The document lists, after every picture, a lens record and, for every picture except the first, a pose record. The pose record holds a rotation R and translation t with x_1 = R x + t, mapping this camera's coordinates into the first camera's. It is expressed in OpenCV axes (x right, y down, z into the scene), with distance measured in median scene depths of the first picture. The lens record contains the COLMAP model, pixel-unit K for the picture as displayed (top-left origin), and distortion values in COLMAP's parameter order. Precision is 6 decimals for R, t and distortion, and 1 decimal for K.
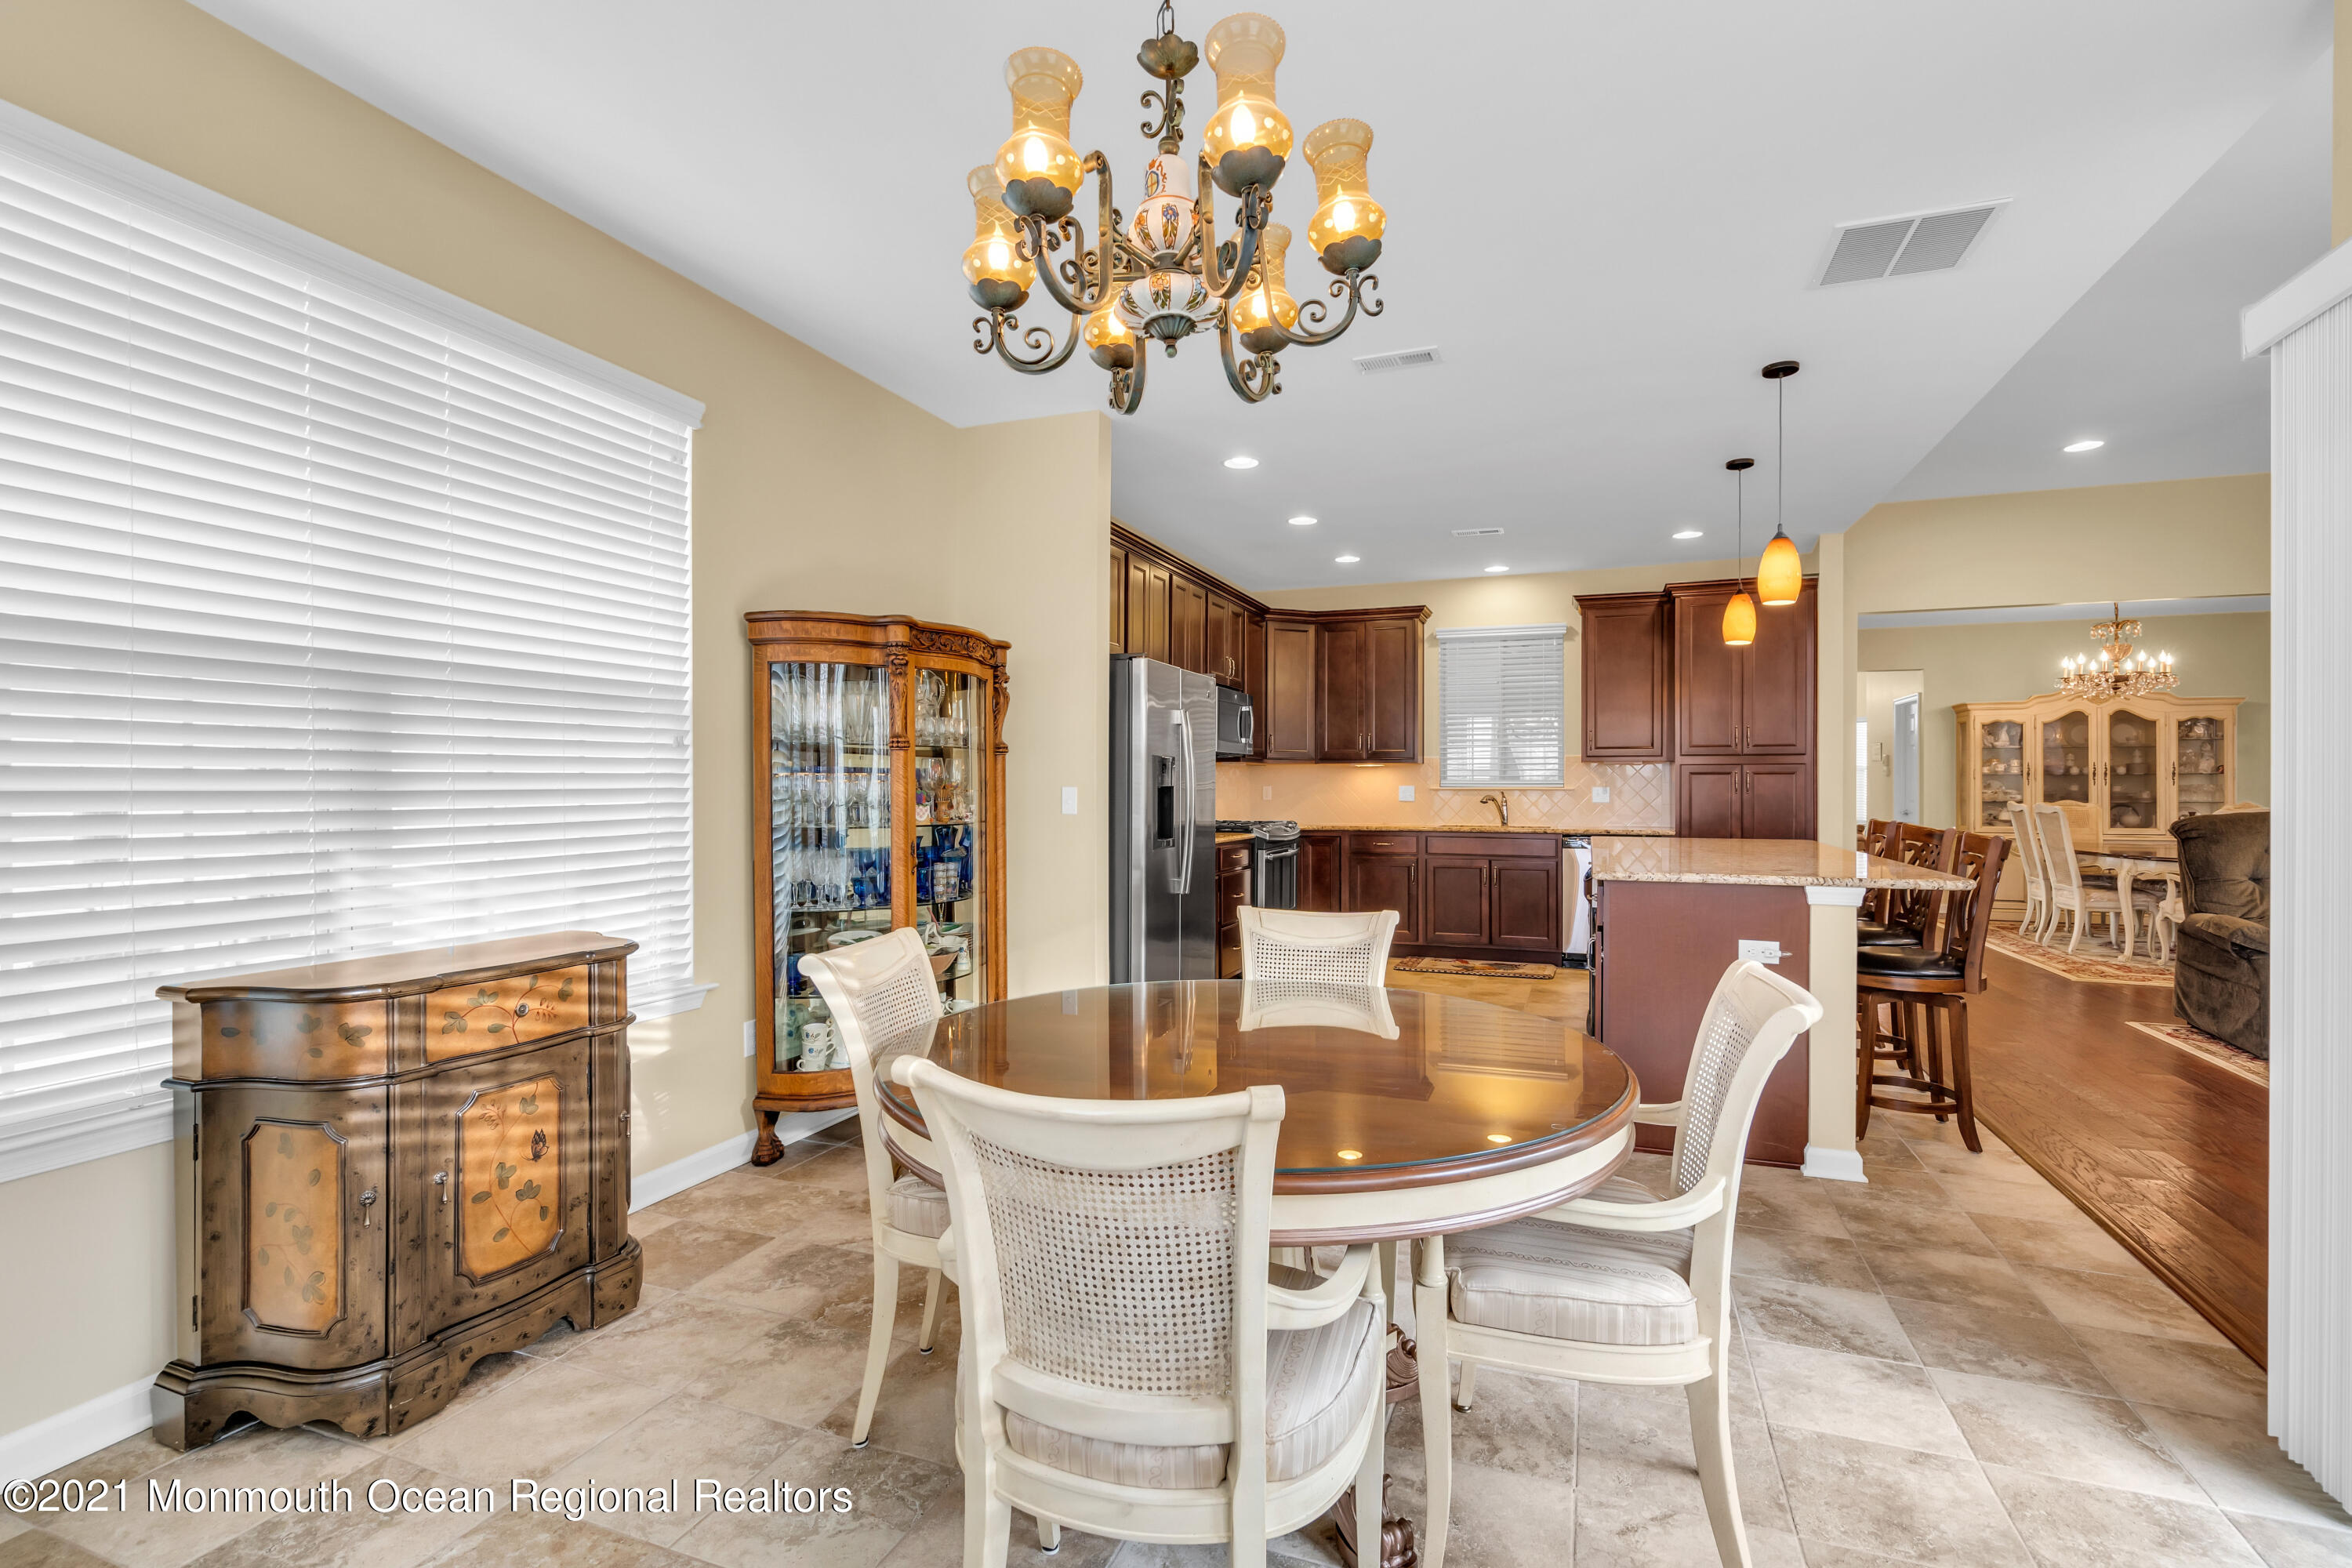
lens RADIAL K [[1069.6, 0, 1179.0], [0, 1069.6, 788.2], [0, 0, 1]] dist [-0.003274, 0.001697]
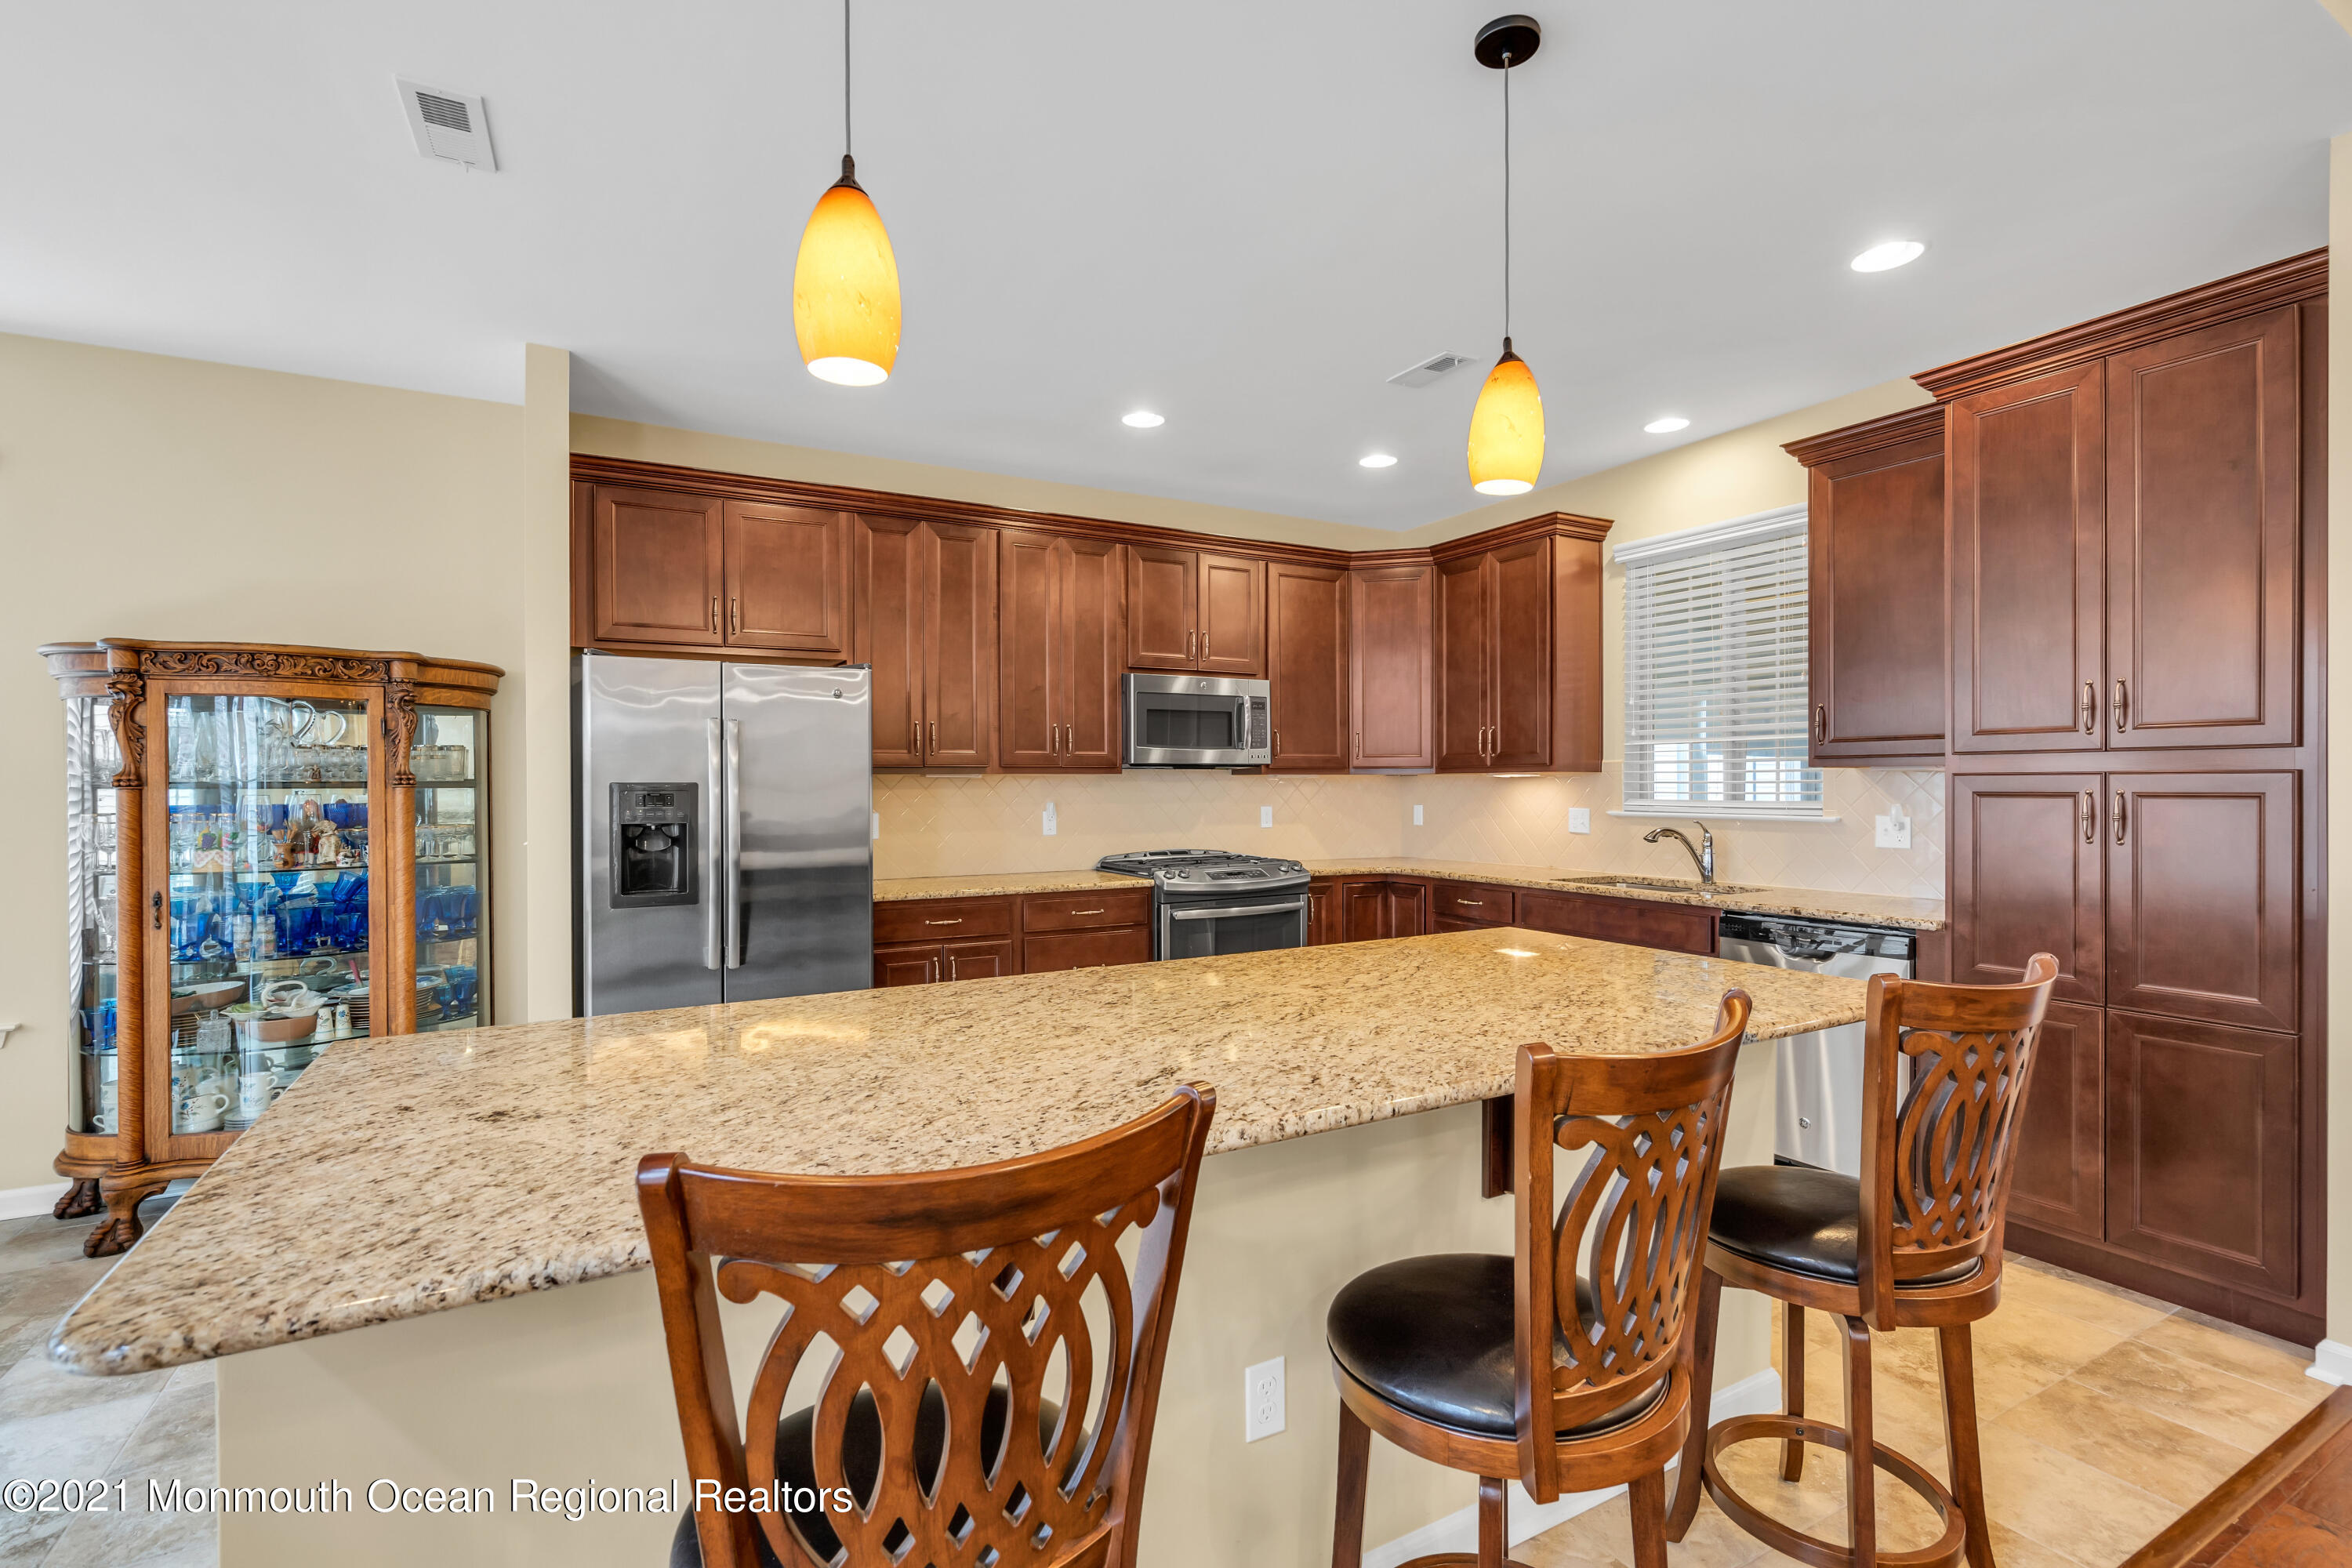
lens RADIAL K [[1069.6, 0, 1183.3], [0, 1069.6, 784.5], [0, 0, 1]] dist [-0.003274, 0.001697]
pose [[0.770419, -0.003891, -0.637526, 0.460931], [0.002855, 0.999992, -0.002653, -0.015895], [0.637531, 0.000224, 0.770424, 0.410012]]
